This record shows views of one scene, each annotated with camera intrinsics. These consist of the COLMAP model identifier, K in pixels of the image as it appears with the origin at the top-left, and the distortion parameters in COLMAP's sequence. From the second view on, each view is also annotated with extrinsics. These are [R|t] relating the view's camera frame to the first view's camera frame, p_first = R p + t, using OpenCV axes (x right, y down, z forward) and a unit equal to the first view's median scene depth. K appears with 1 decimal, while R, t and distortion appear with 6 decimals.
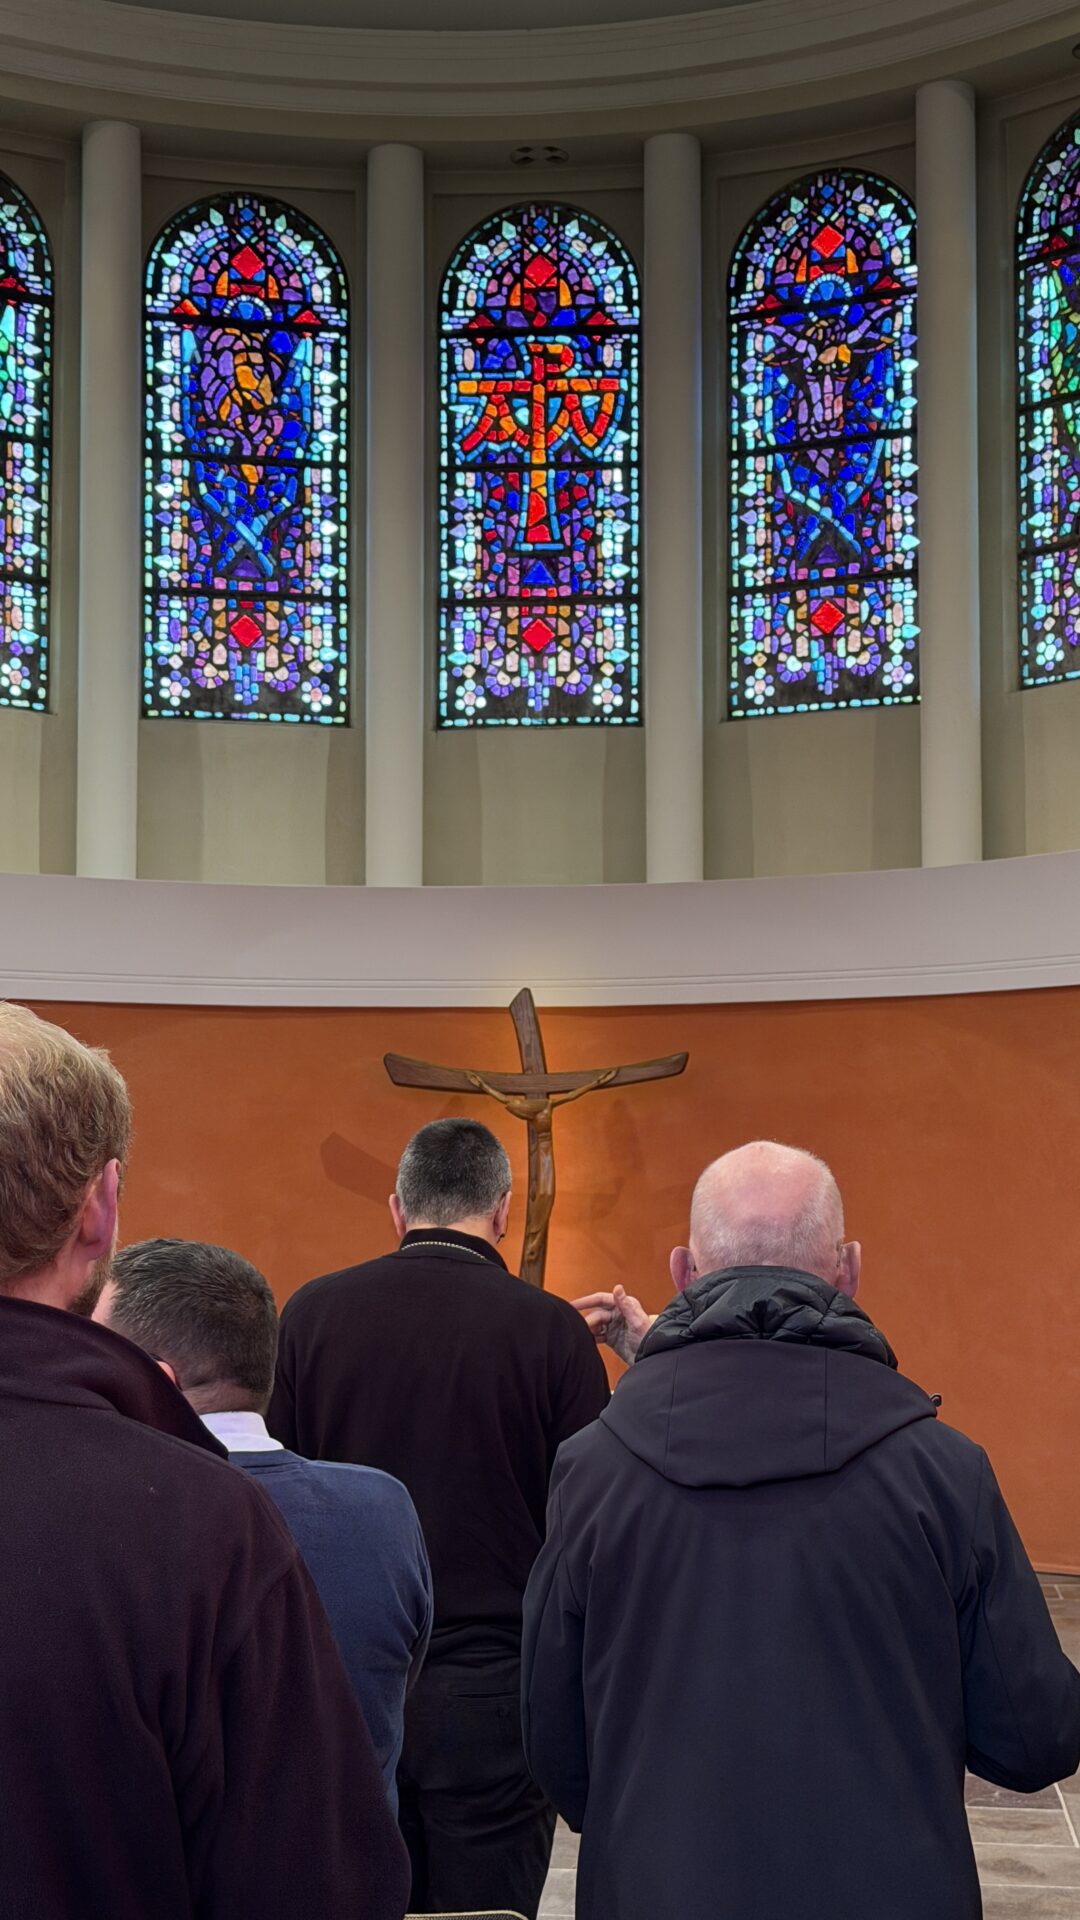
lens RADIAL K [[2656.8, 0, 532.4], [0, 2656.8, 962.5], [0, 0, 1]] dist [0.100196, 0.000000]
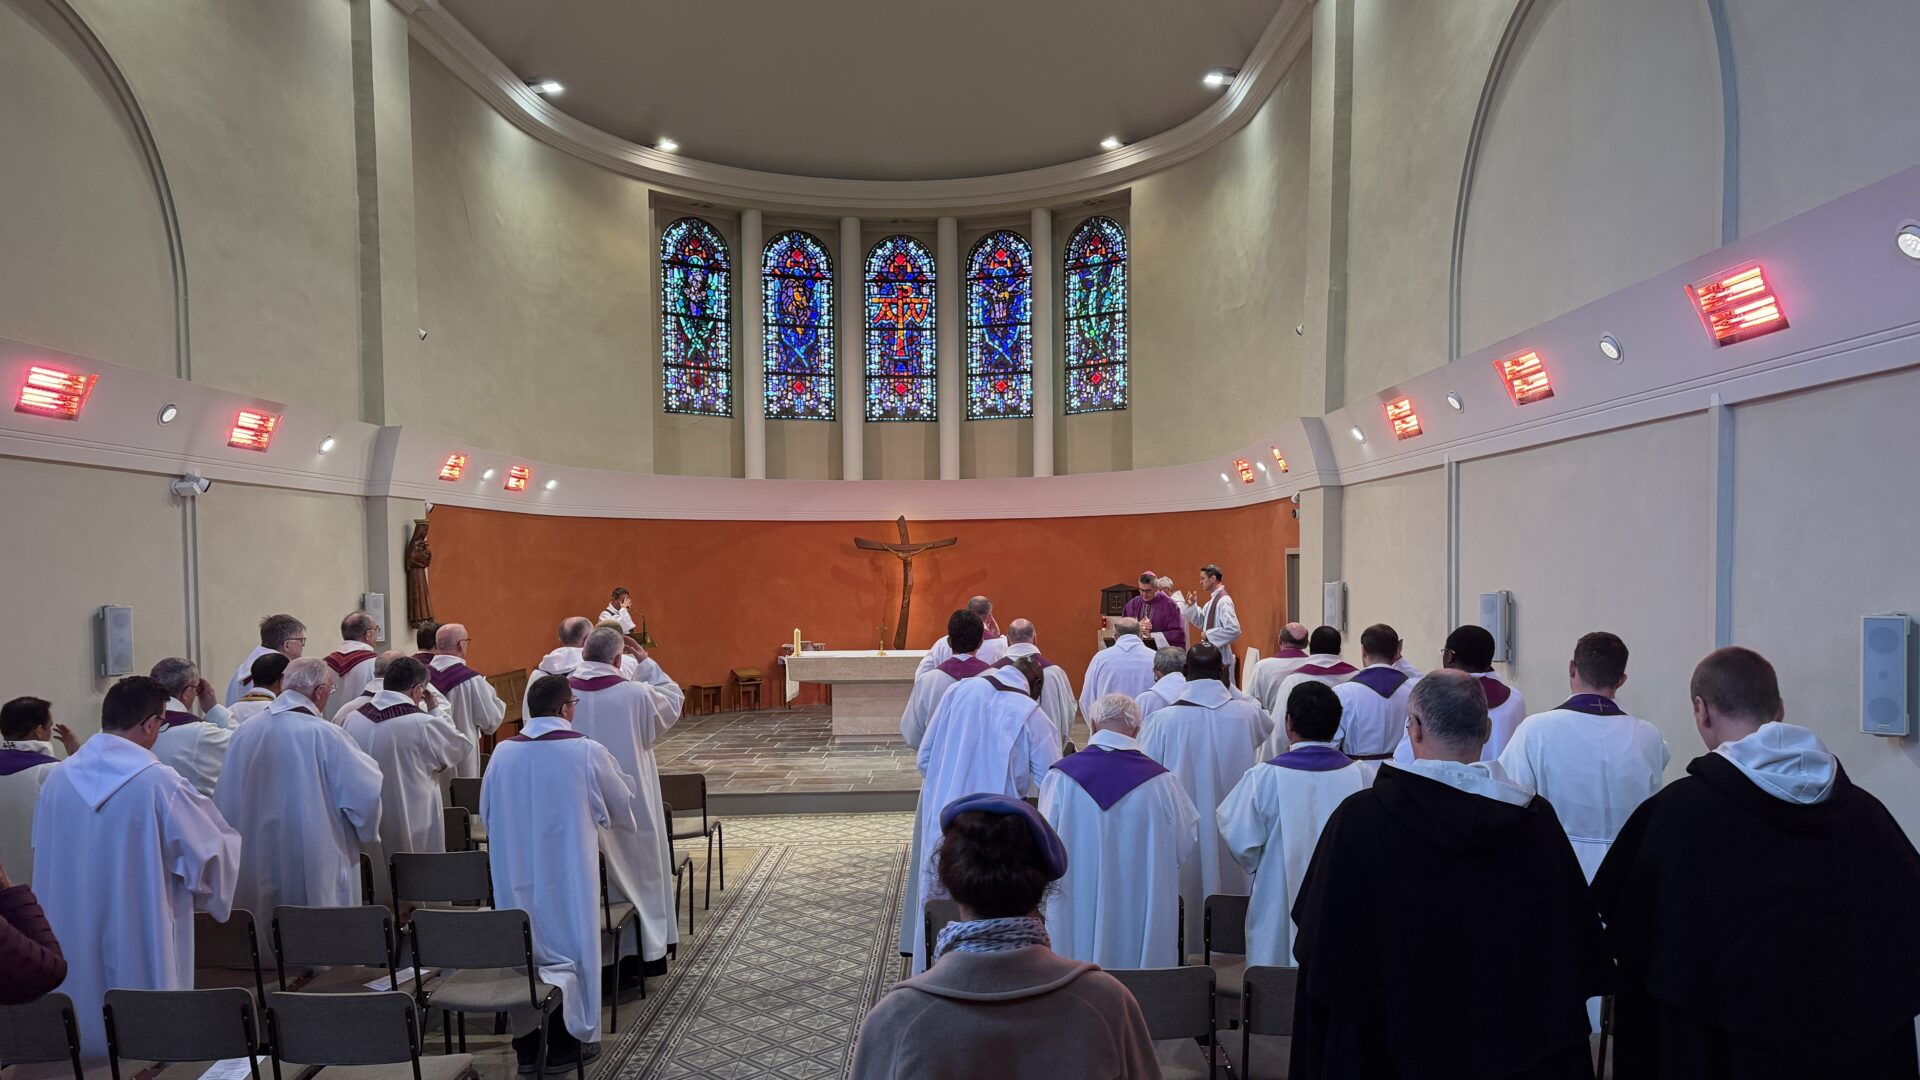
lens RADIAL K [[1349.8, 0, 967.9], [0, 1349.8, 549.4], [0, 0, 1]] dist [0.001285, -0.000009]
pose [[0.992324, -0.009387, 0.123308, -0.108087], [-0.002758, 0.995187, 0.097954, -0.093779], [-0.123634, -0.097543, 0.987522, -0.470107]]
